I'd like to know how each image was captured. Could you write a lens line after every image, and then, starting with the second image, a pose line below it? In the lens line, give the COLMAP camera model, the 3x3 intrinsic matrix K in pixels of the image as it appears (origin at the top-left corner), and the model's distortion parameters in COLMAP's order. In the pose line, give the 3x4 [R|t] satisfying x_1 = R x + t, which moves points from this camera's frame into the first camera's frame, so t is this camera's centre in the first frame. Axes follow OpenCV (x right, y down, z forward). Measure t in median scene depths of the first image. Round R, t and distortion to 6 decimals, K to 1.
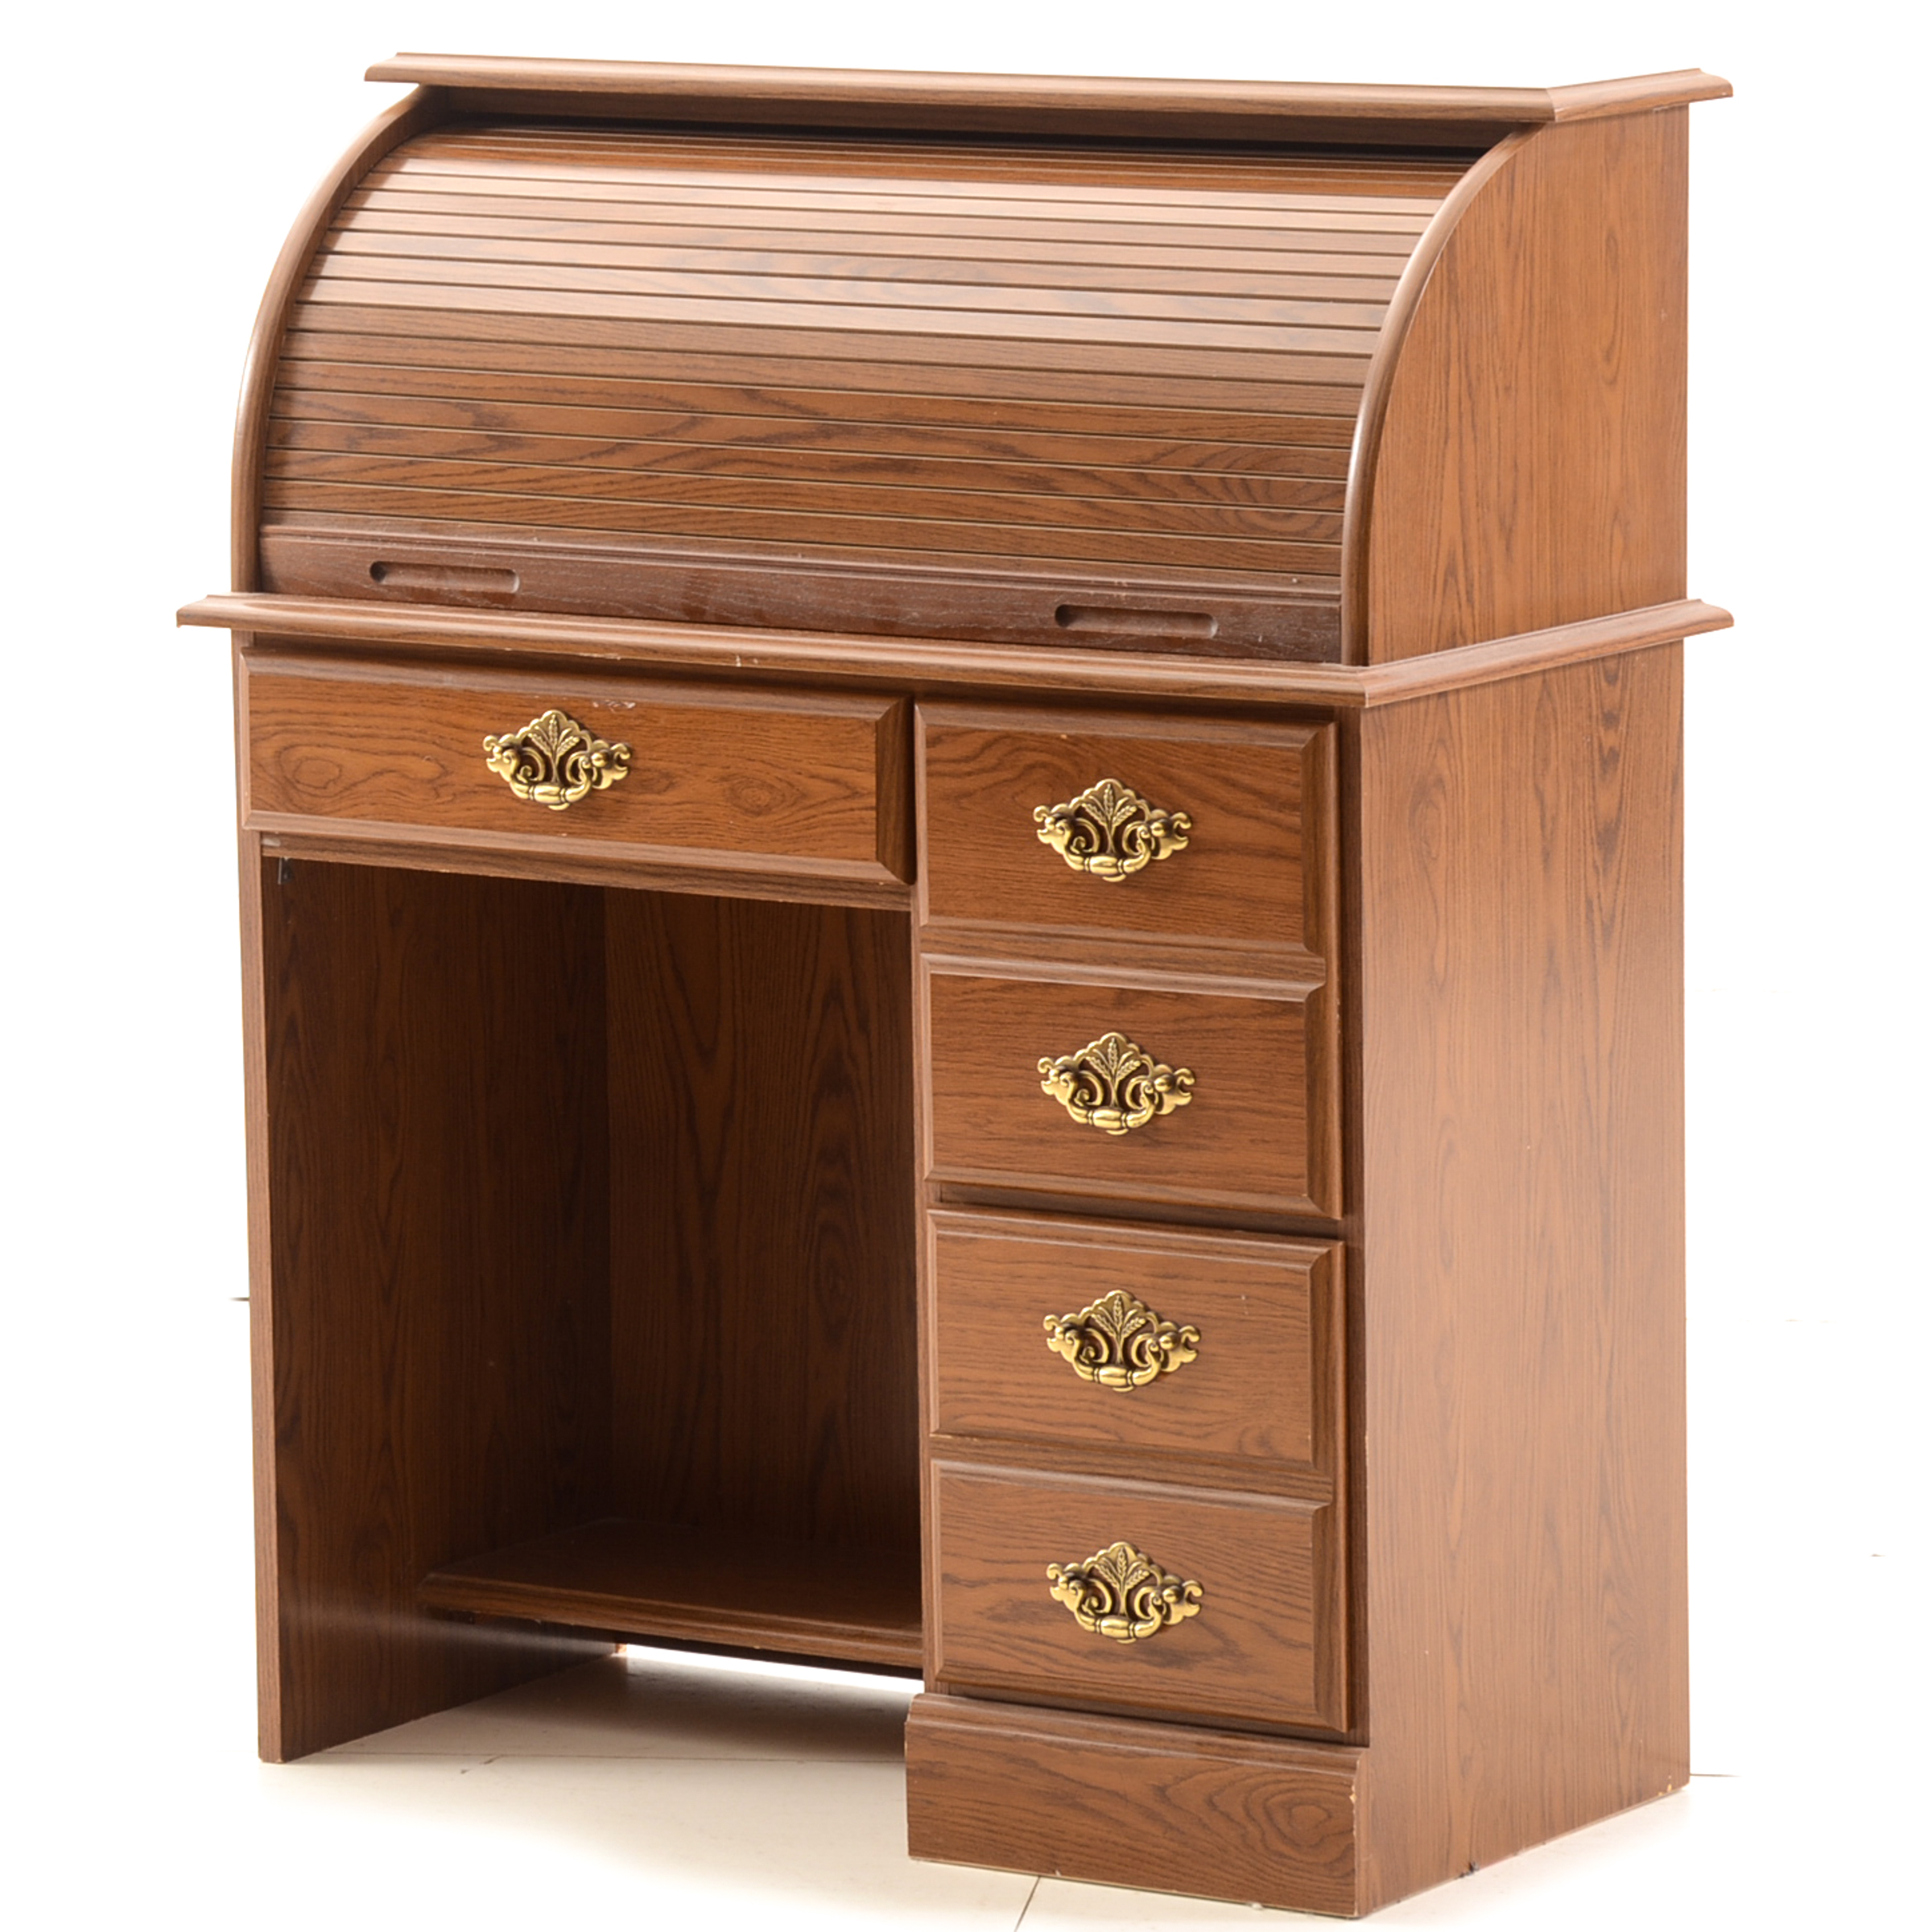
lens RADIAL K [[11017.6, 0, 966.6], [0, 11017.6, 1233.8], [0, 0, 1]] dist [0.669899, -3.590882]
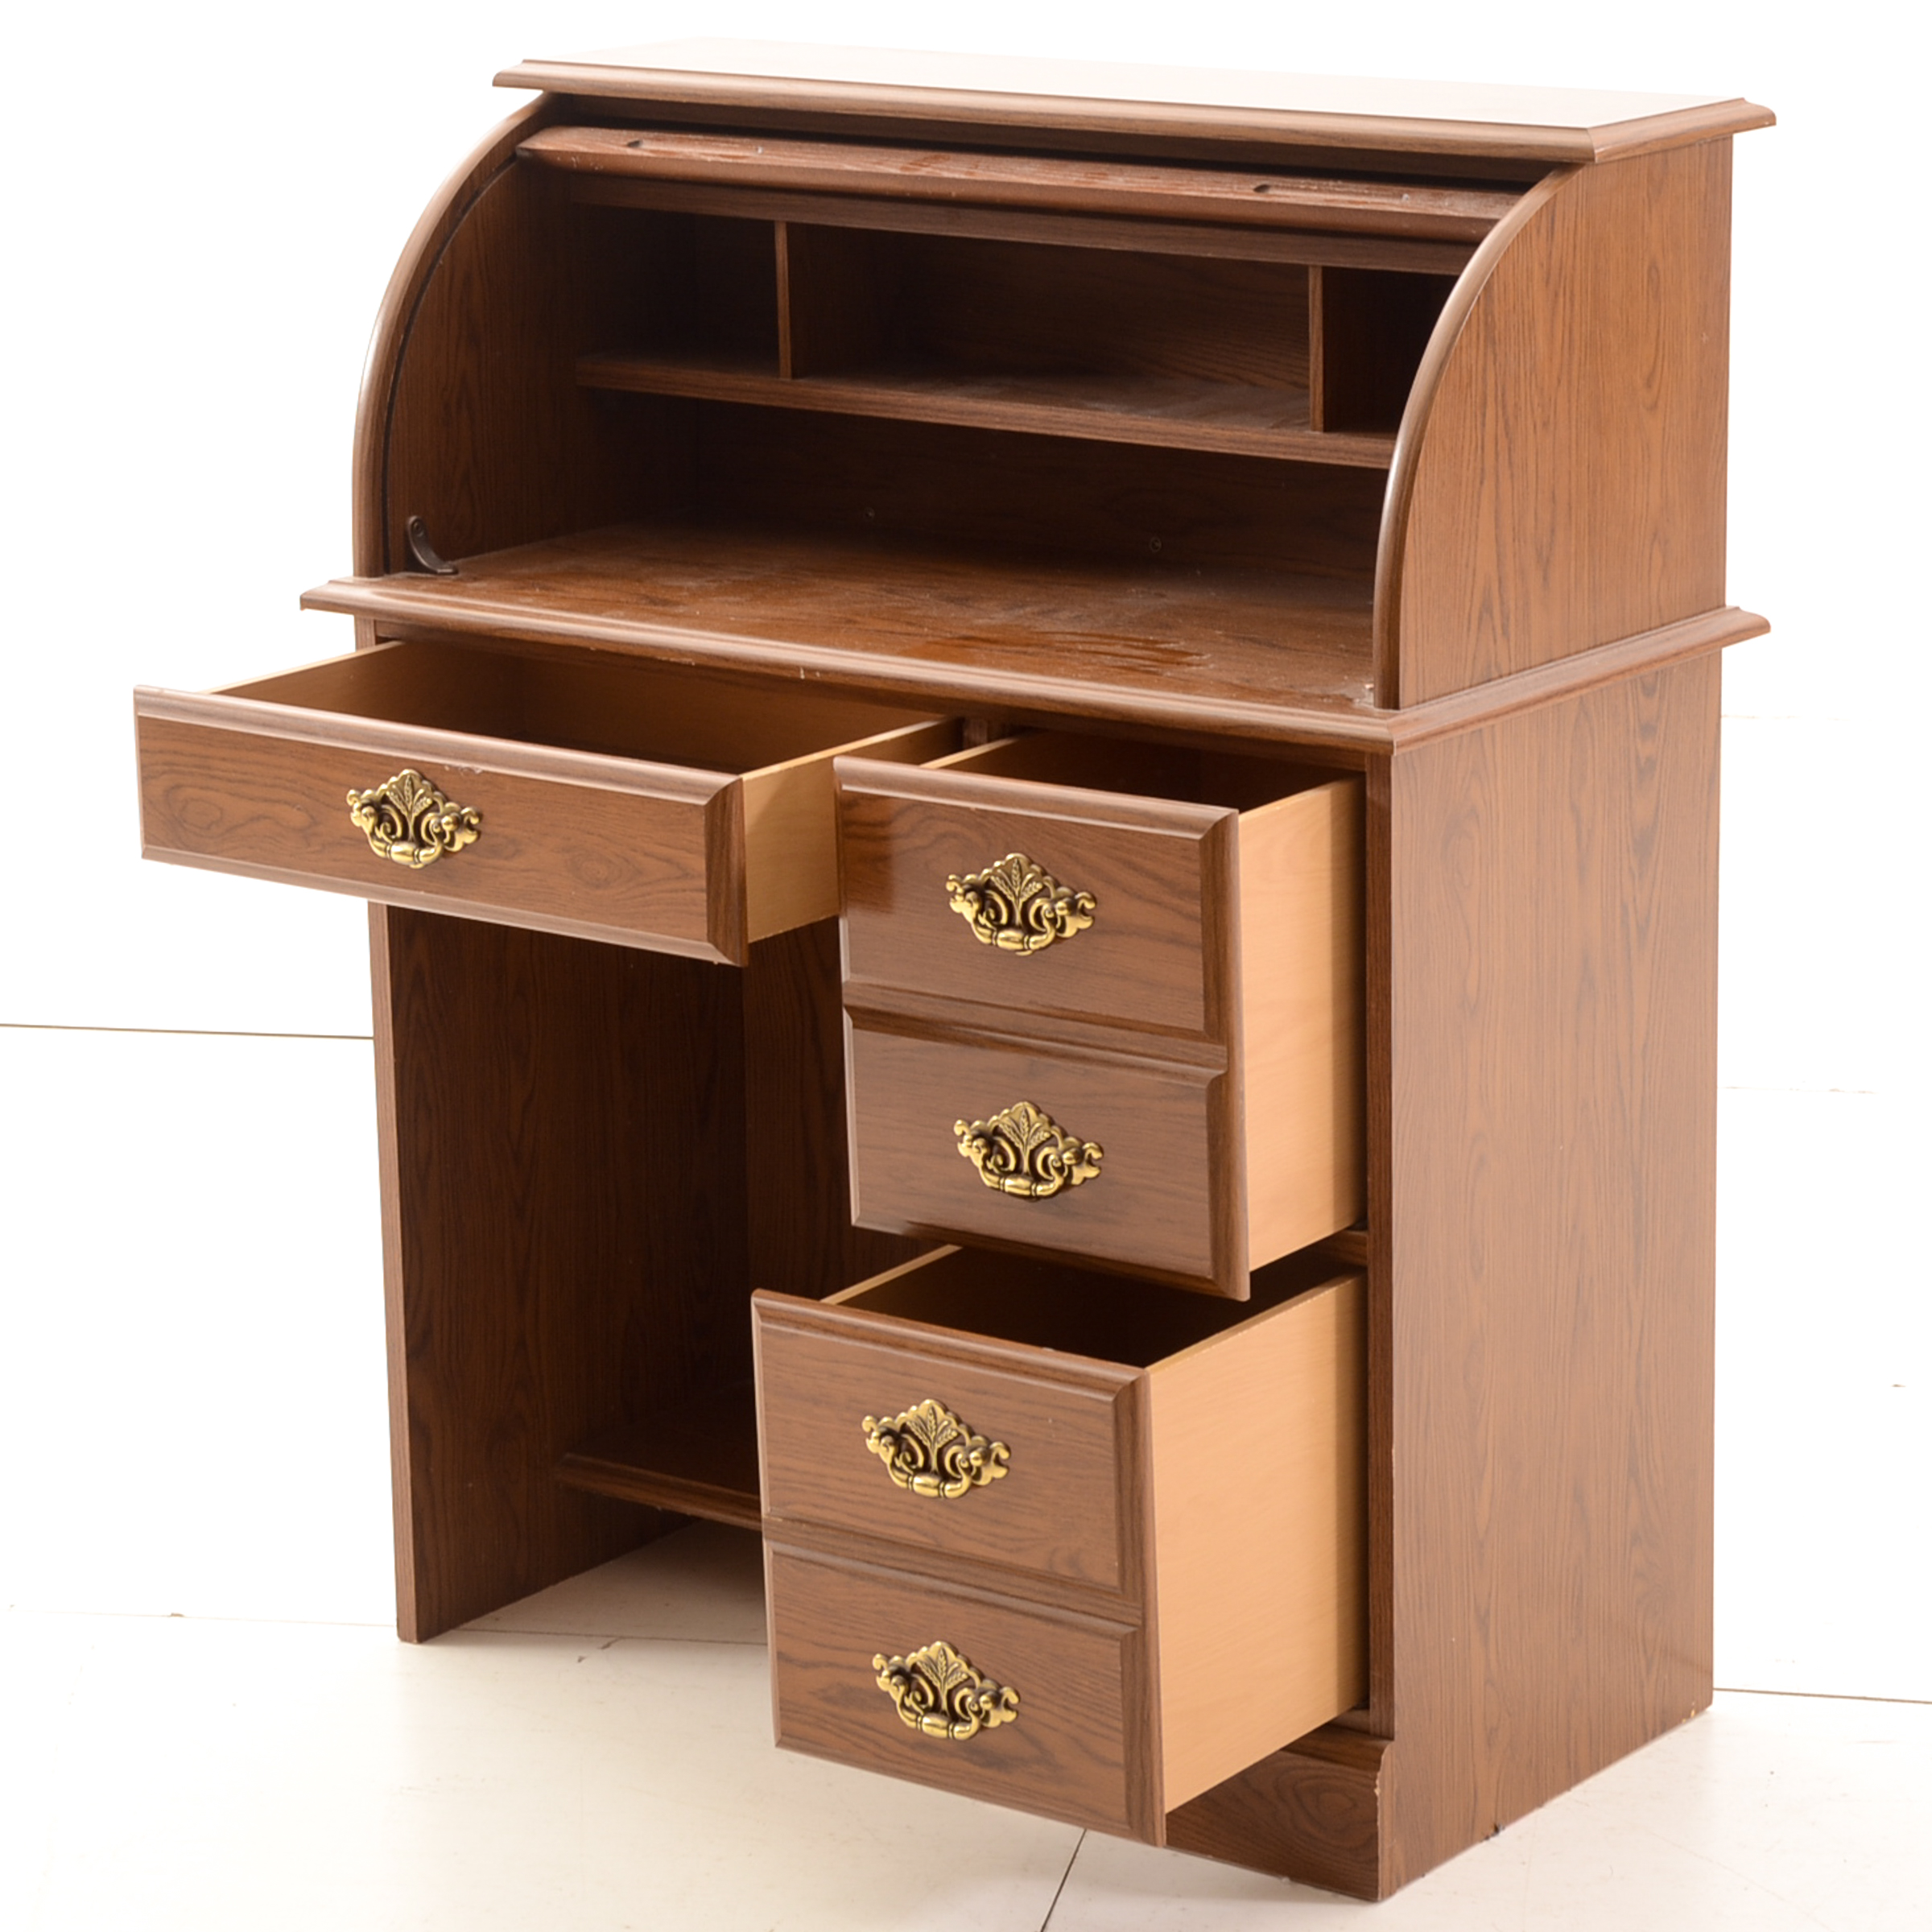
lens RADIAL K [[6261.1, 0, 1087.6], [0, 6261.1, 1074.6], [0, 0, 1]] dist [0.106299, 1.083818]
pose [[0.998659, 0.012615, -0.050218, 0.036041], [-0.007985, 0.995787, 0.091353, -0.068214], [0.051159, -0.090829, 0.994552, 0.413940]]
